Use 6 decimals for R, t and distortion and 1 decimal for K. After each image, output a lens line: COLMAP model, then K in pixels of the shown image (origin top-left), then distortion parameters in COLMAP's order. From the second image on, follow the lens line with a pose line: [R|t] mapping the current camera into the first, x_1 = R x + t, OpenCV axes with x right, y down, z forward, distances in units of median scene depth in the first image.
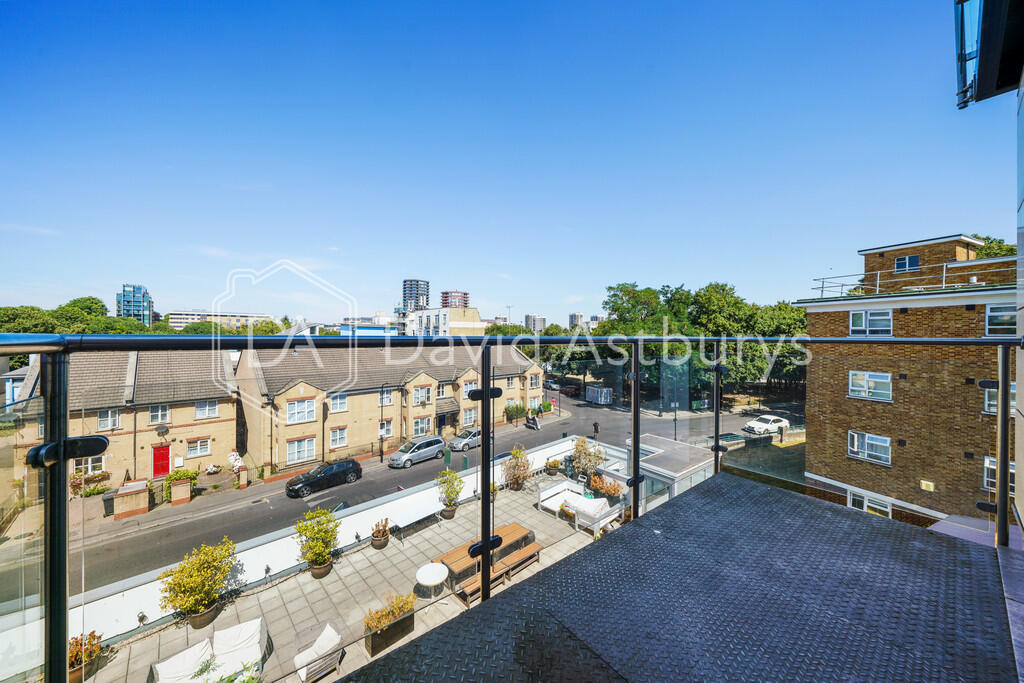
lens RADIAL K [[351.4, 0, 512.0], [0, 351.4, 341.5], [0, 0, 1]] dist [-0.001239, -0.000073]
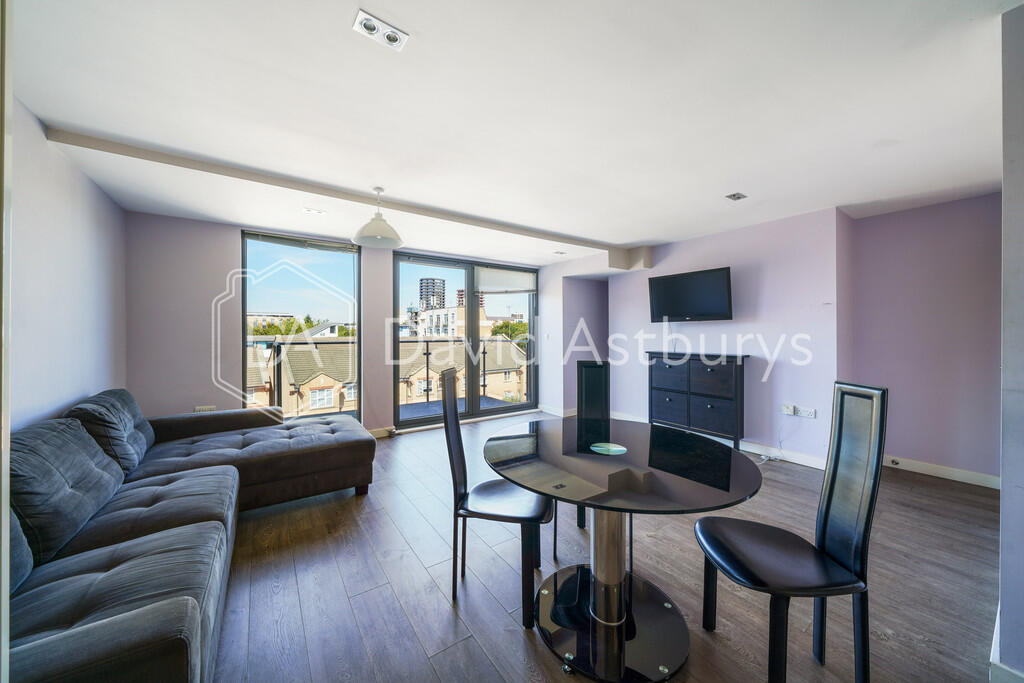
lens RADIAL K [[351.4, 0, 512.0], [0, 351.4, 341.5], [0, 0, 1]] dist [-0.001239, -0.000073]
pose [[0.998923, -0.003832, -0.046248, 0.060533], [0.004207, 0.999959, 0.008028, -0.000901], [0.046215, -0.008214, 0.998898, -0.095716]]
